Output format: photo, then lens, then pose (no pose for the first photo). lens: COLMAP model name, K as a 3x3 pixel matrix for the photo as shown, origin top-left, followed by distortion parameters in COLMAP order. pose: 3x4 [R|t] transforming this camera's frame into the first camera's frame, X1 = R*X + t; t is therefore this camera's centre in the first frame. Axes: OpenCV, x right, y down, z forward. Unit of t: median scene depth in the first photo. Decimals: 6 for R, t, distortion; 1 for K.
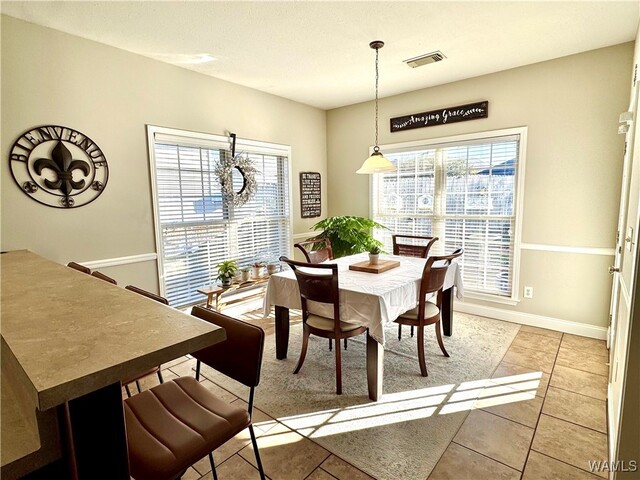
lens RADIAL K [[335.1, 0, 321.2], [0, 335.1, 241.4], [0, 0, 1]] dist [-0.000670, -0.001124]
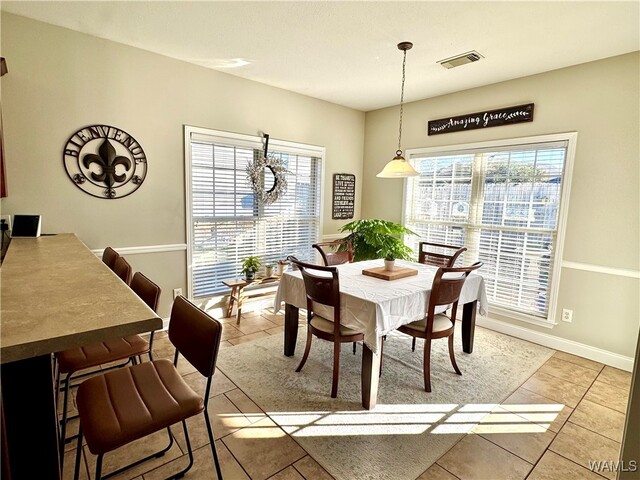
lens RADIAL K [[335.1, 0, 320.3], [0, 335.1, 241.6], [0, 0, 1]] dist [-0.000670, -0.001124]
pose [[0.985139, 0.067080, -0.158119, 0.110074], [-0.067112, 0.997732, 0.005140, -0.007876], [0.158105, 0.005548, 0.987407, 0.004013]]
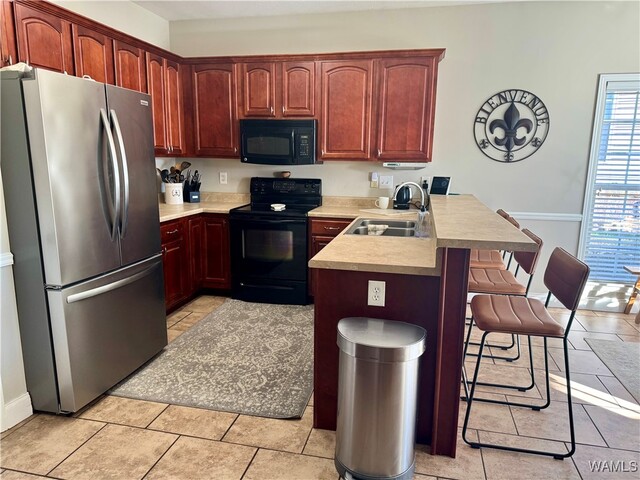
lens RADIAL K [[446.1, 0, 321.3], [0, 446.1, 241.4], [0, 0, 1]] dist [0.023154, -0.026841]
pose [[0.452594, 0.190229, -0.871190, 0.295010], [-0.132466, 0.980483, 0.145276, 0.023990], [0.881823, 0.049652, 0.468959, -0.229723]]
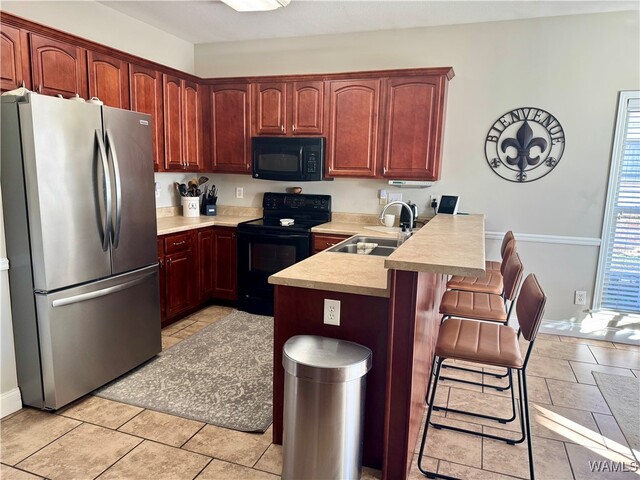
lens RADIAL K [[446.1, 0, 318.6], [0, 446.1, 241.0], [0, 0, 1]] dist [0.023154, -0.026841]
pose [[0.340934, 0.174465, -0.923756, 0.358865], [-0.149151, 0.980221, 0.130082, -0.002574], [0.928180, 0.093430, 0.360212, -0.109437]]
